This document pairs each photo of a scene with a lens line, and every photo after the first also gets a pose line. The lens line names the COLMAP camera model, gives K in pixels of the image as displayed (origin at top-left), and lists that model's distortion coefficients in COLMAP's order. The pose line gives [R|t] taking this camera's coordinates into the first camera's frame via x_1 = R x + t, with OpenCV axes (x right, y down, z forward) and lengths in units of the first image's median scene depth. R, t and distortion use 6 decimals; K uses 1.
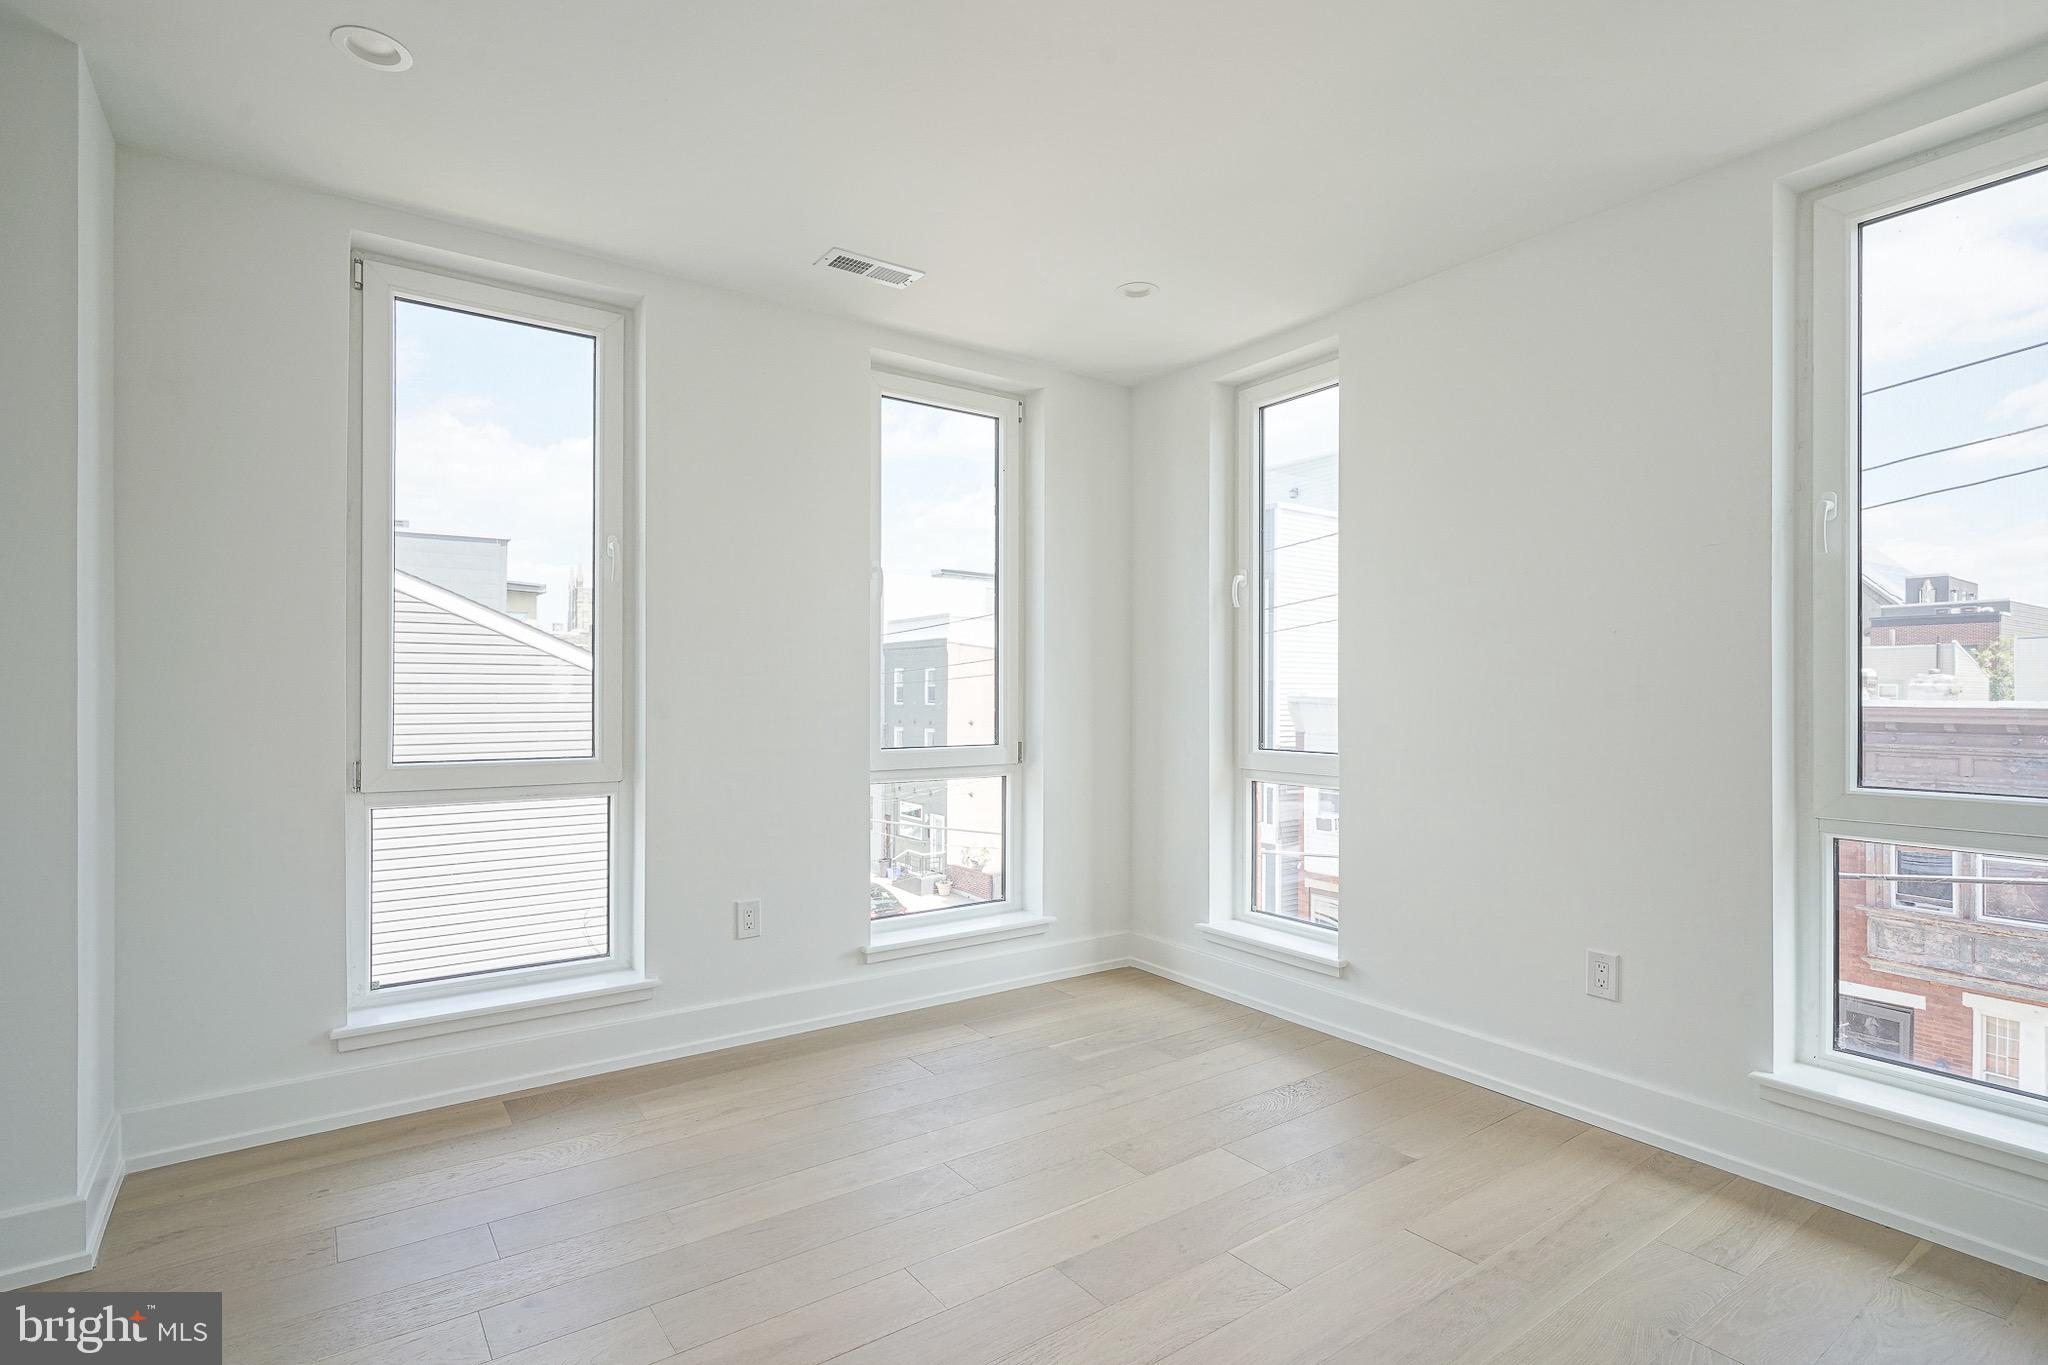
lens RADIAL K [[992.6, 0, 1038.2], [0, 992.6, 687.2], [0, 0, 1]] dist [-0.014946, 0.007479]
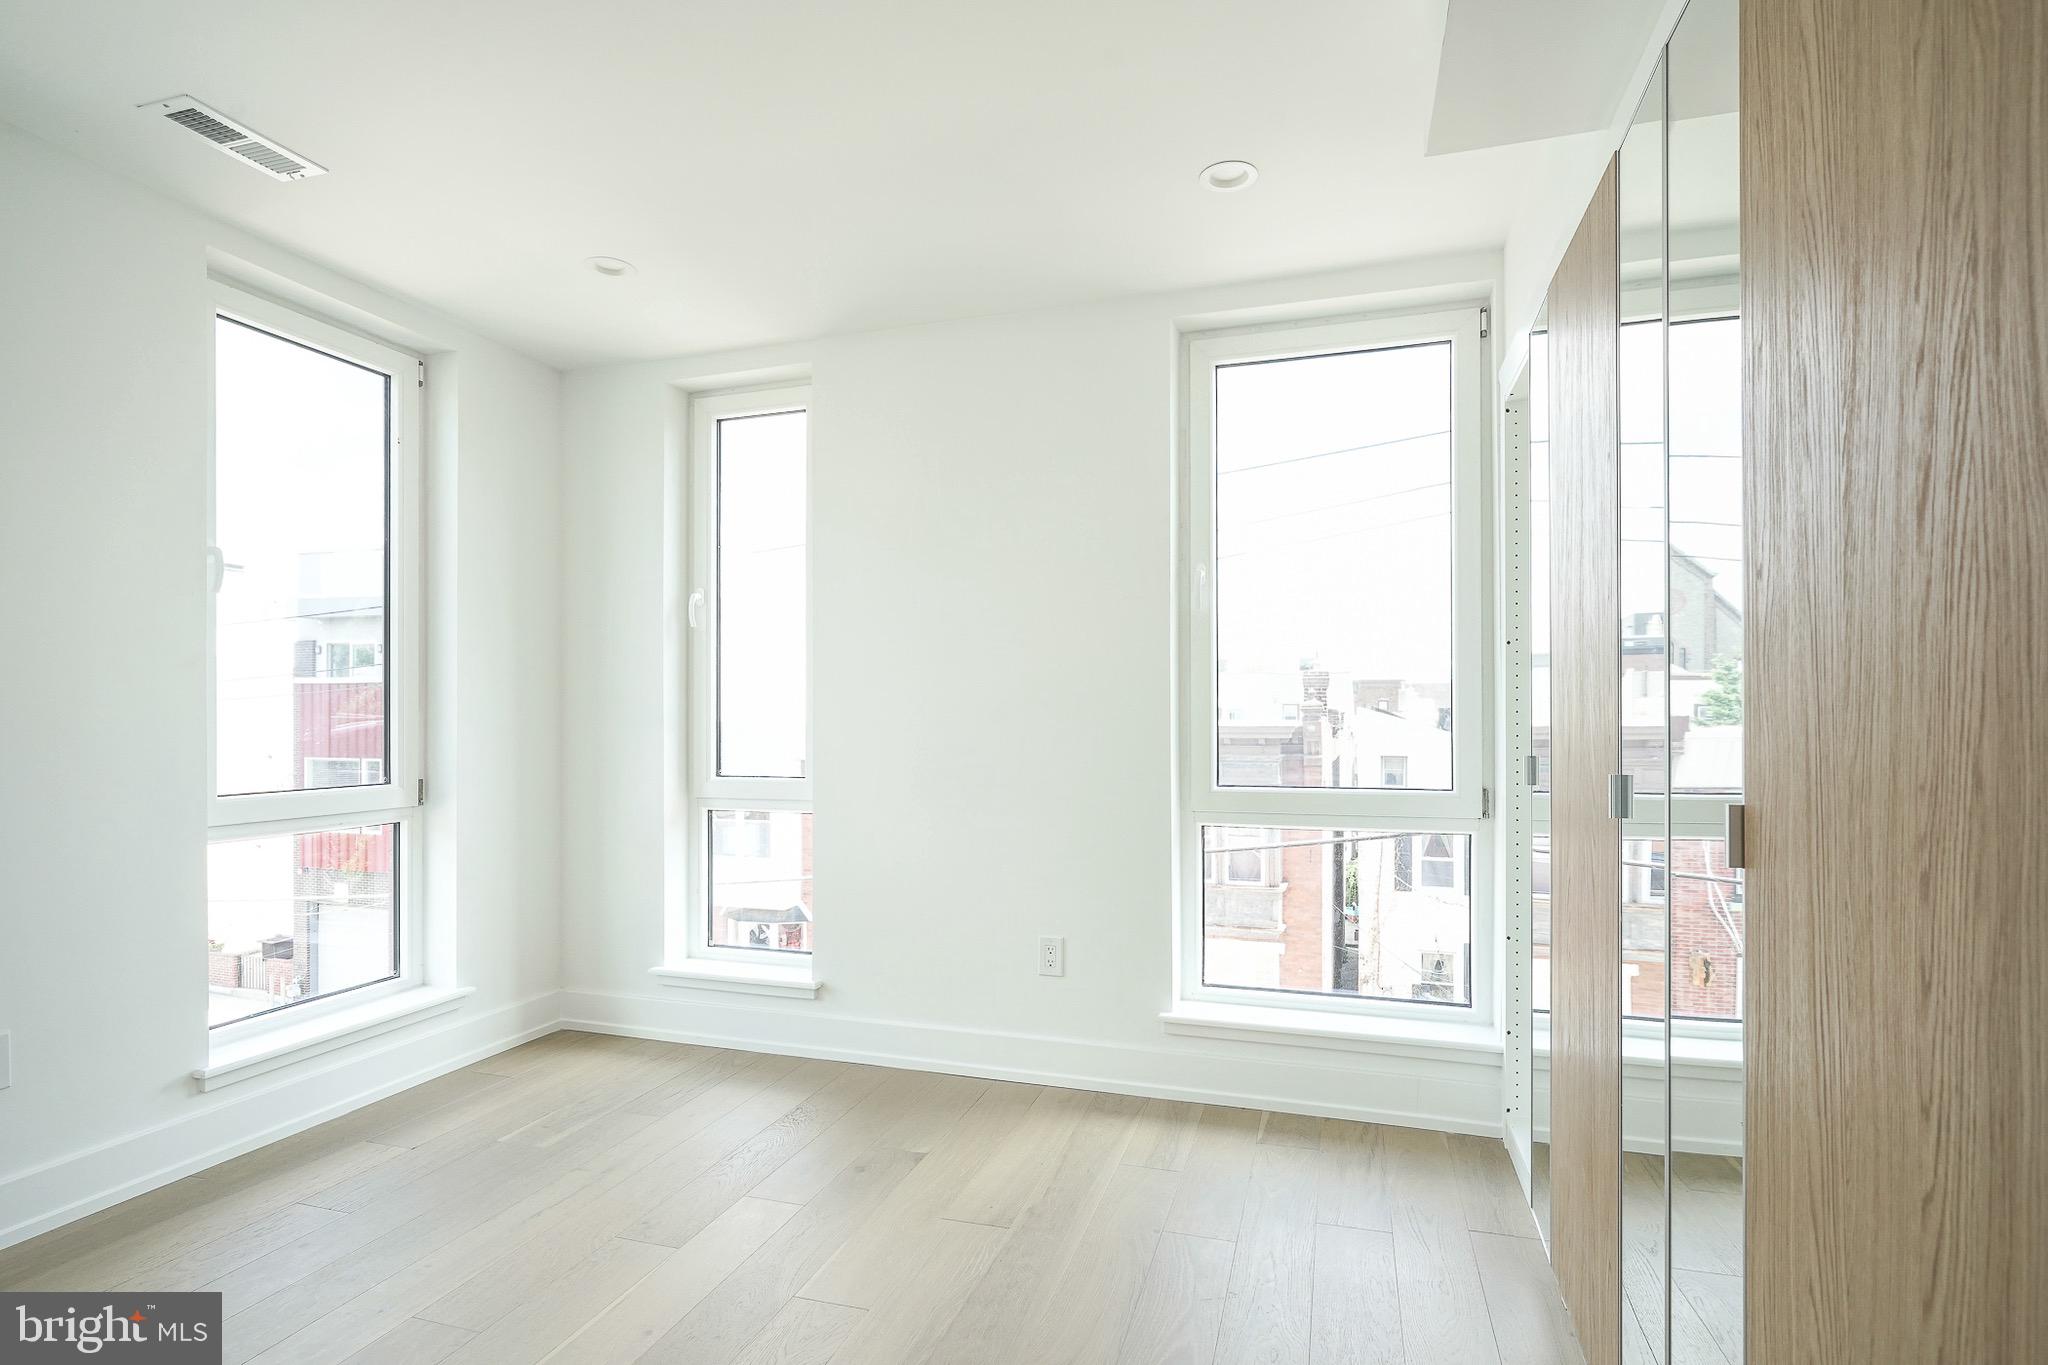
lens RADIAL K [[992.6, 0, 1058.4], [0, 992.6, 709.8], [0, 0, 1]] dist [-0.014946, 0.007479]
pose [[0.794231, 0.001030, 0.607616, -0.105916], [0.000019, 0.999999, -0.001721, -0.000019], [-0.607616, 0.001378, 0.794229, 0.042608]]
